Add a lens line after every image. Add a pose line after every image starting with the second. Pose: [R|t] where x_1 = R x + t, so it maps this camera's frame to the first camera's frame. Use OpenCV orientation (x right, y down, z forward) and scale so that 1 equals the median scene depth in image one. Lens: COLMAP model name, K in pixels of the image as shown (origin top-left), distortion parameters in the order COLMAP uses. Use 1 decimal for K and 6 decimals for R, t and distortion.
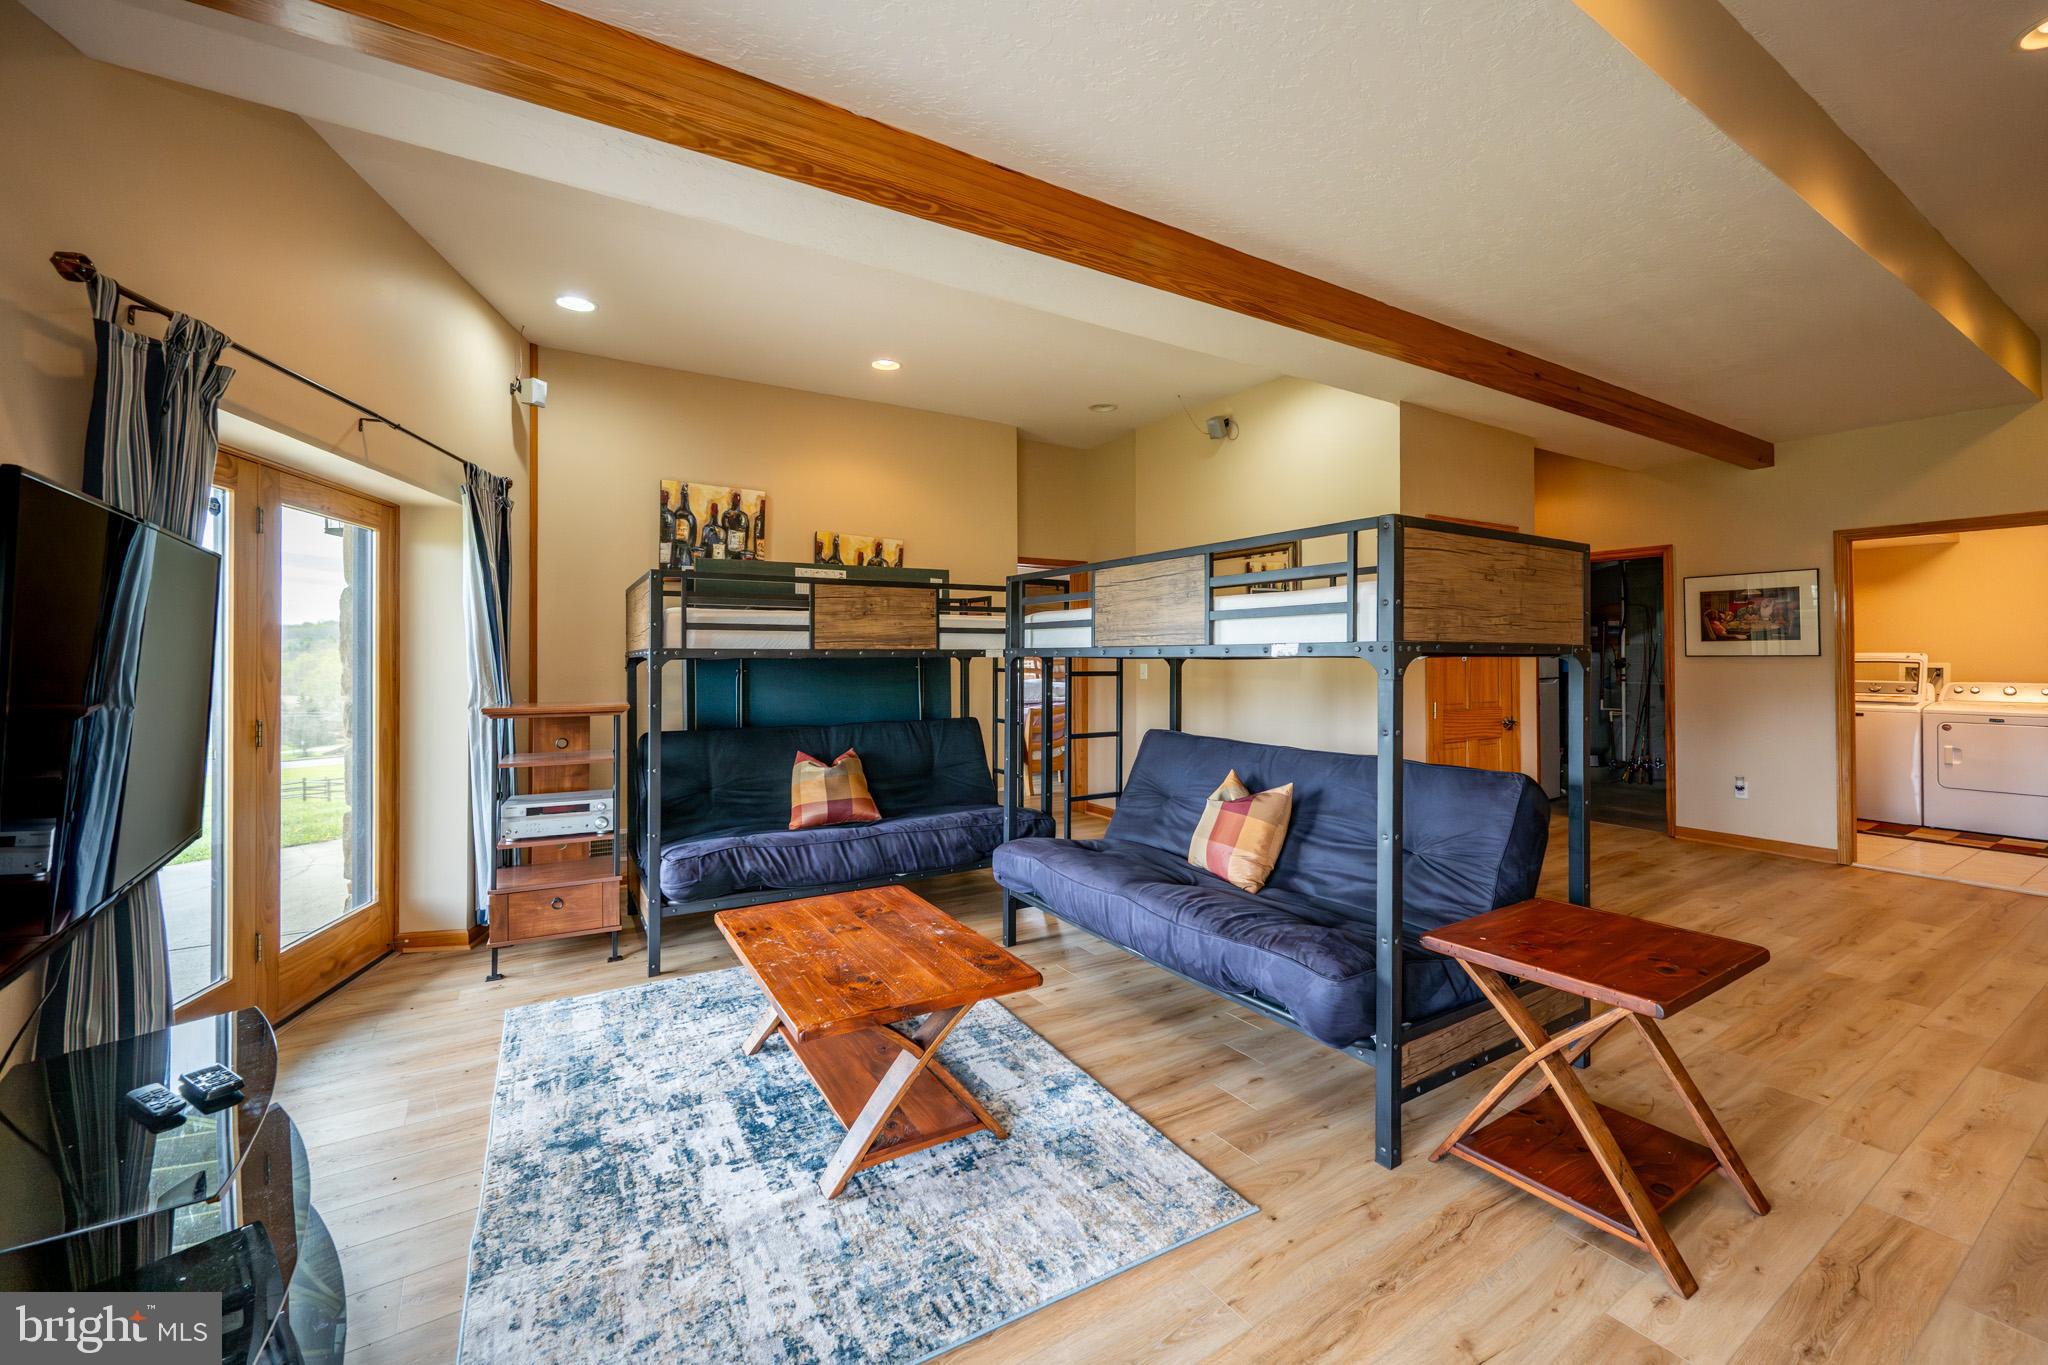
lens RADIAL K [[827.8, 0, 1061.6], [0, 827.8, 641.8], [0, 0, 1]] dist [-0.005805, 0.000044]
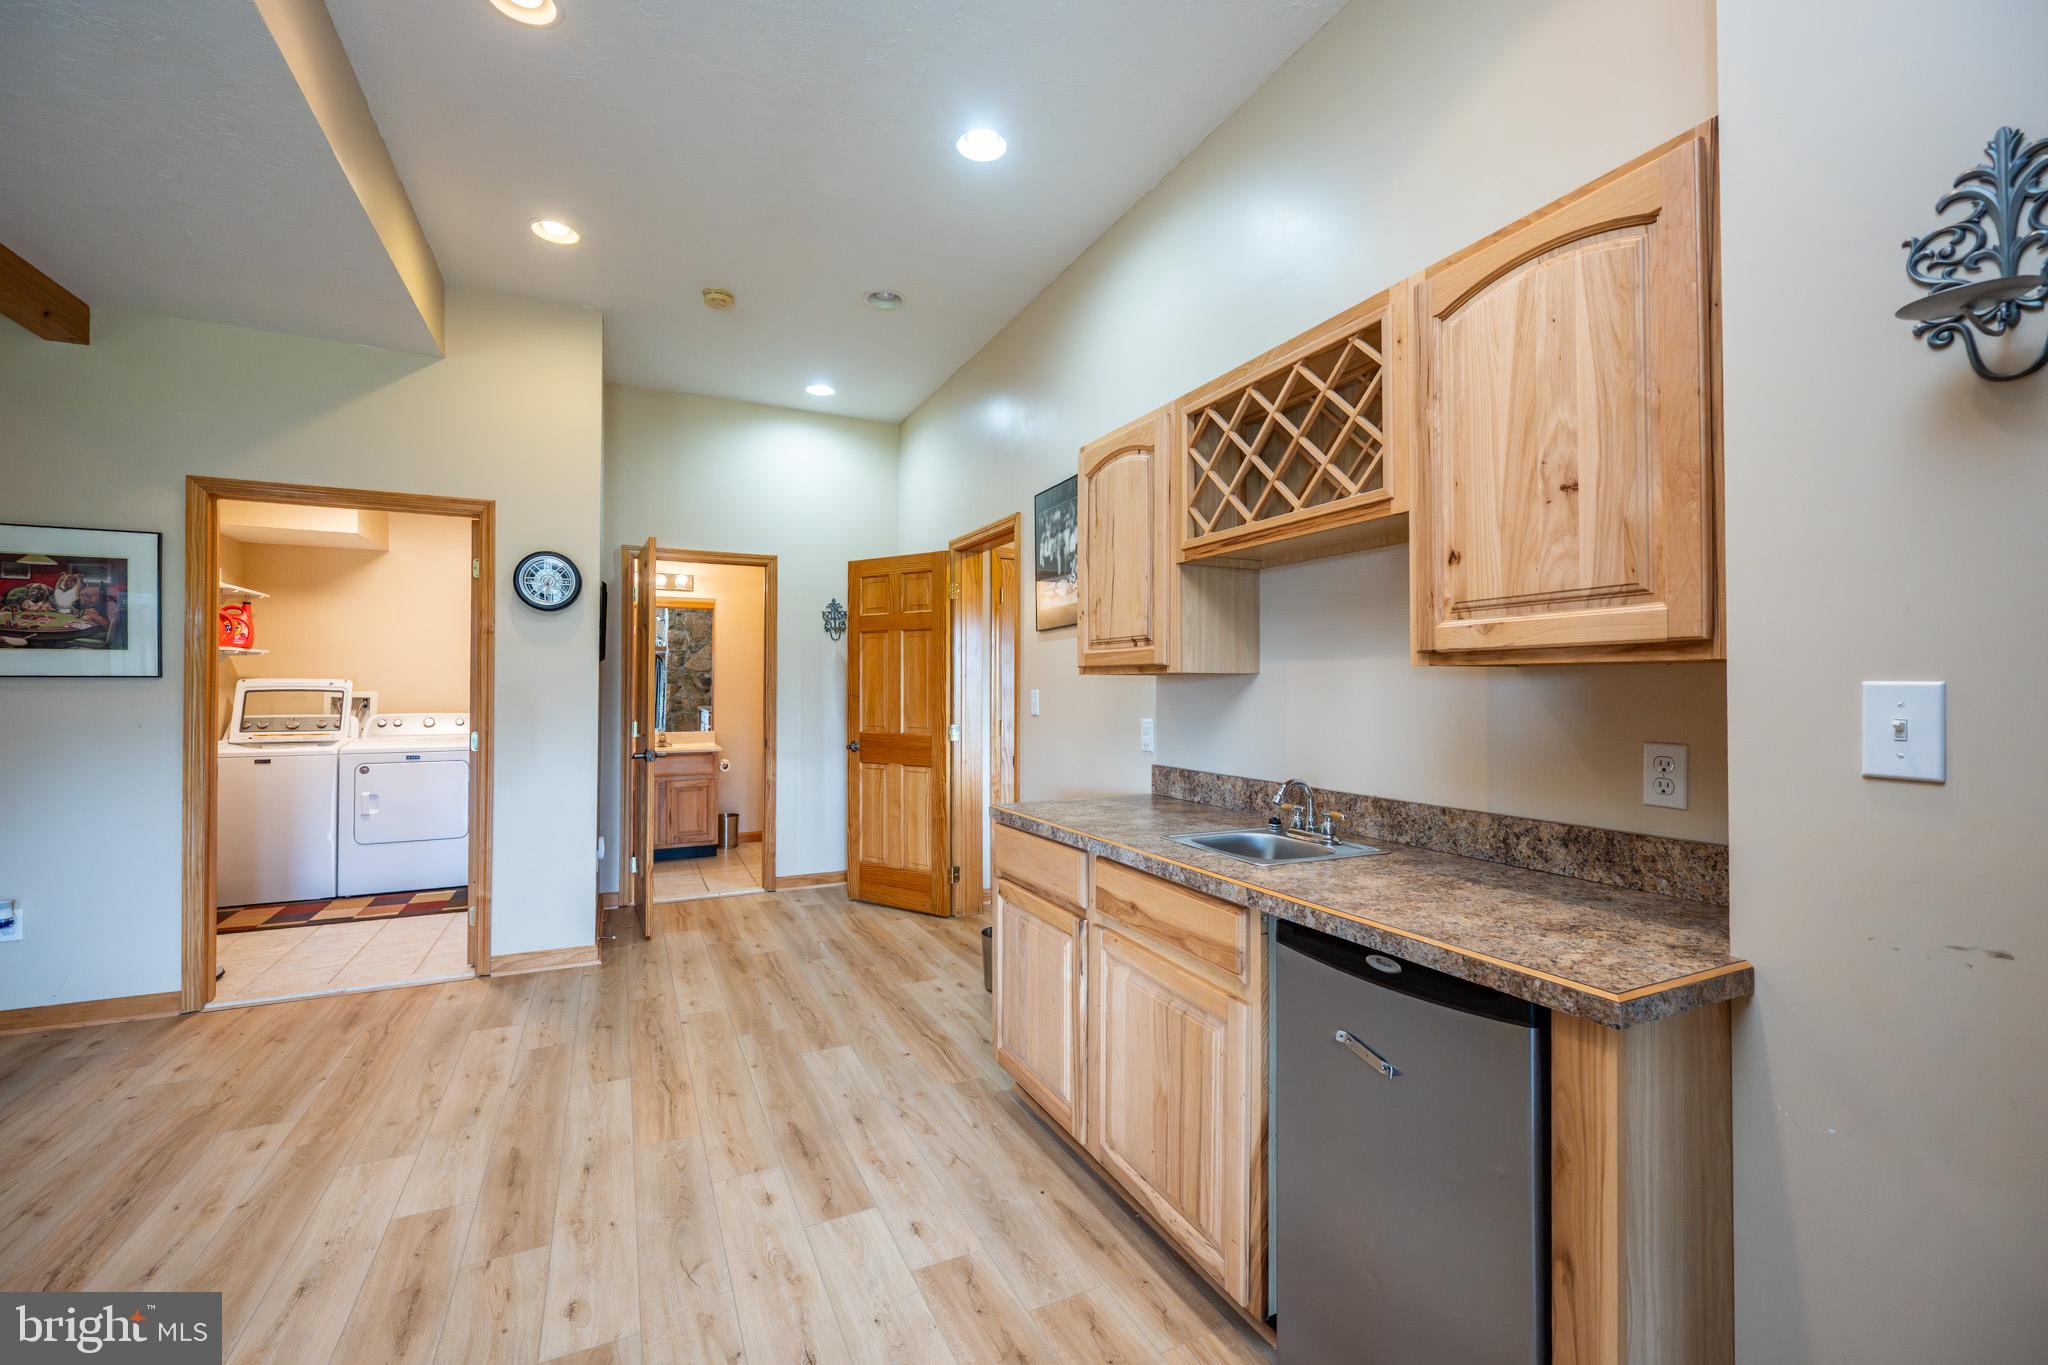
lens RADIAL K [[827.8, 0, 1009.3], [0, 827.8, 674.4], [0, 0, 1]] dist [-0.005805, 0.000044]
pose [[0.141351, 0.020771, 0.989742, 0.850099], [-0.017722, 0.999673, -0.018449, 0.032458], [-0.989801, -0.014932, 0.141673, 0.607426]]
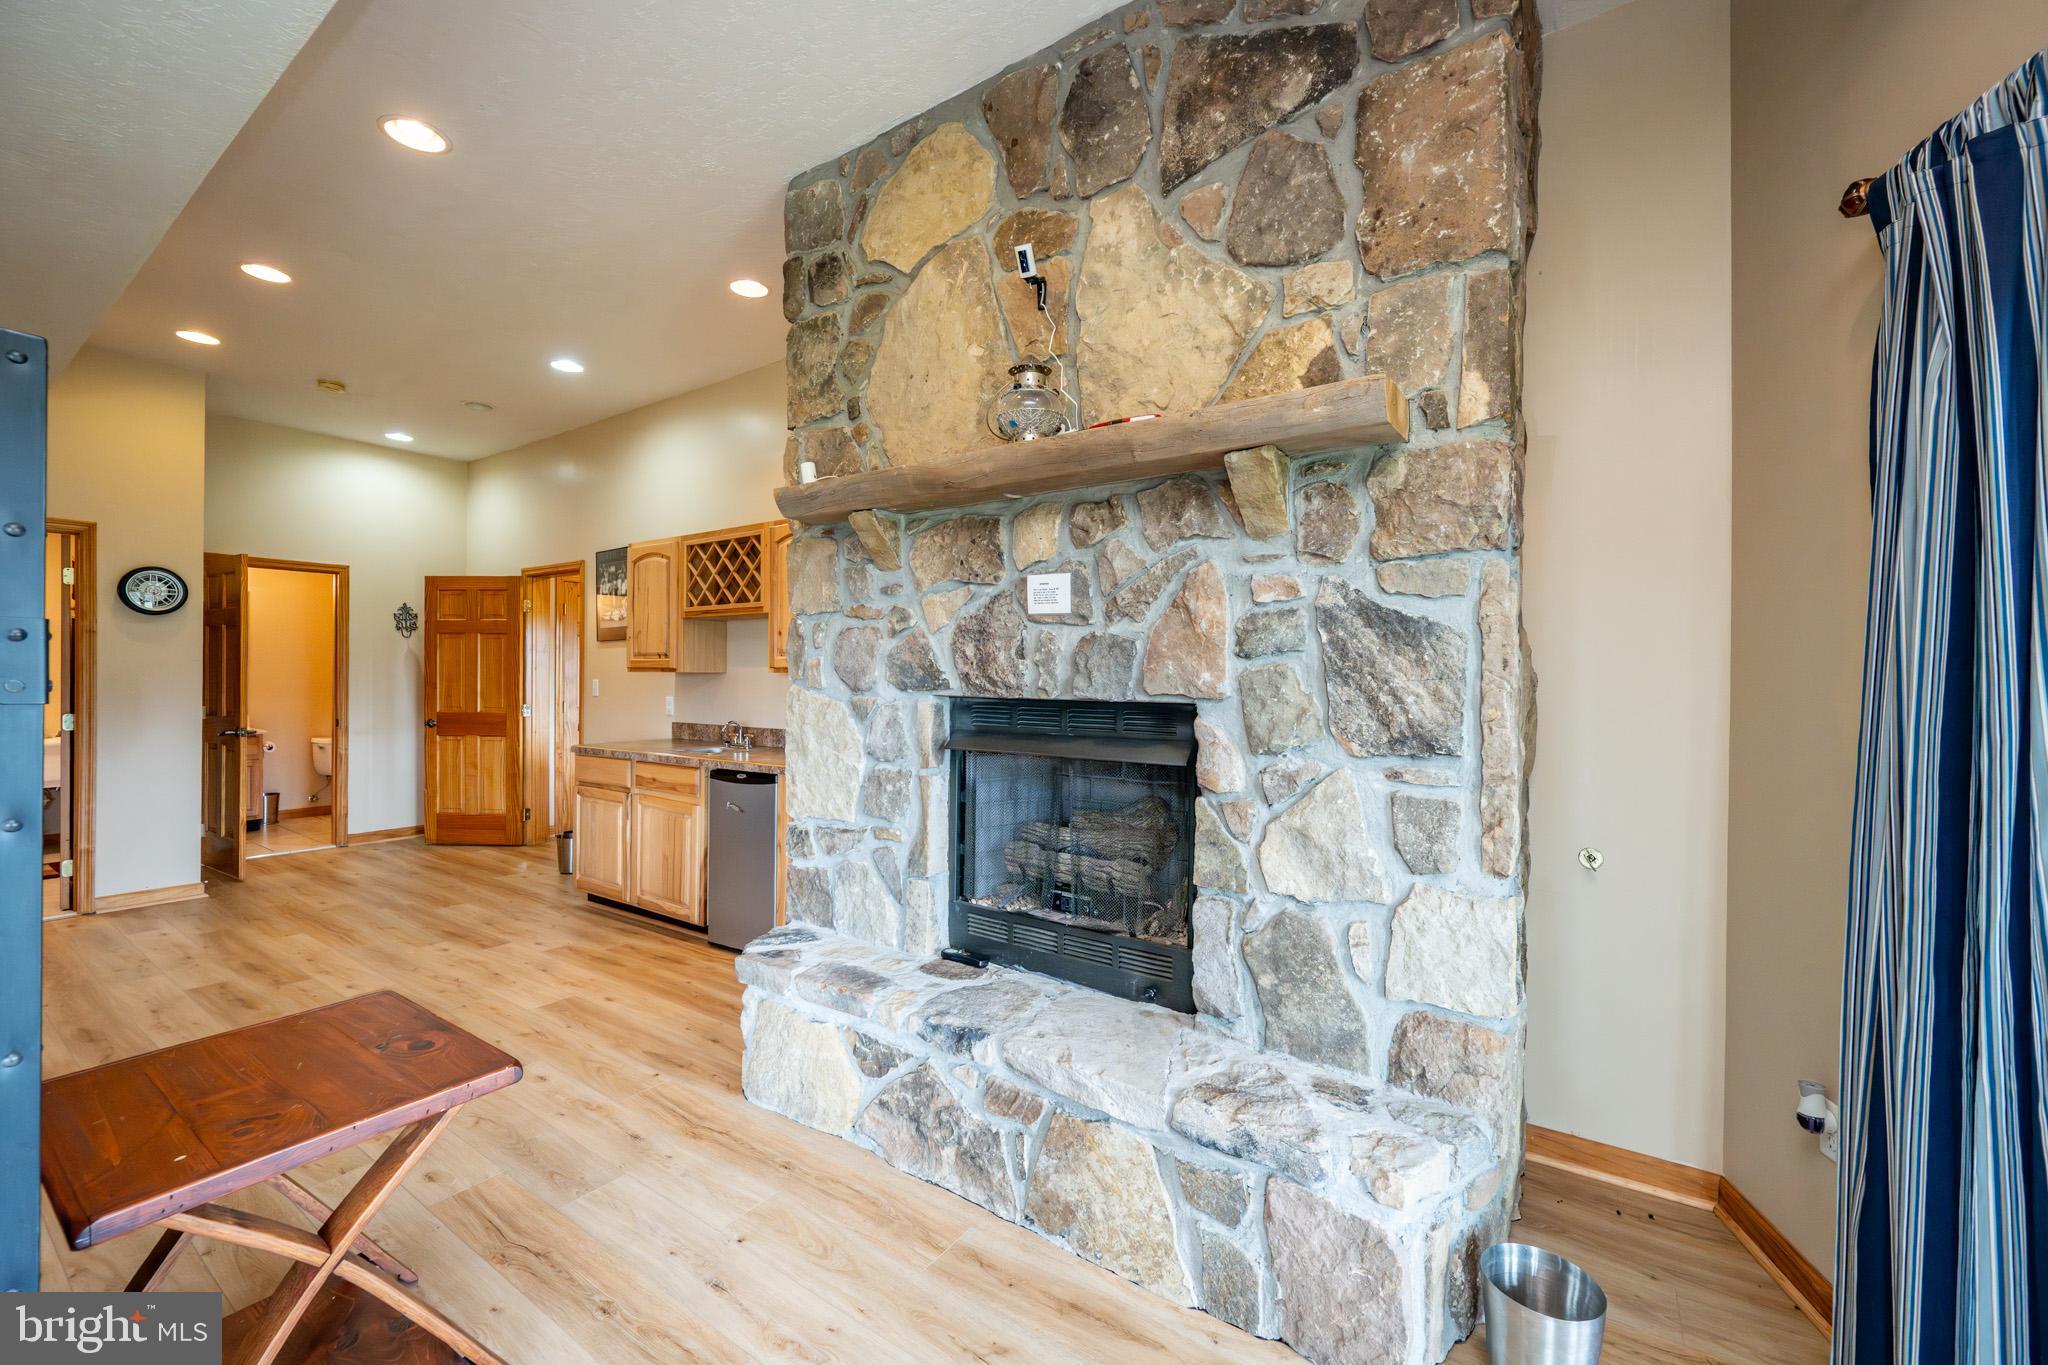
lens RADIAL K [[827.8, 0, 1033.7], [0, 827.8, 675.6], [0, 0, 1]] dist [-0.005805, 0.000044]
pose [[-0.385428, 0.000454, 0.922738, -0.182760], [-0.018922, 0.999786, -0.008396, 0.018613], [-0.922544, -0.020696, -0.385337, 0.540577]]
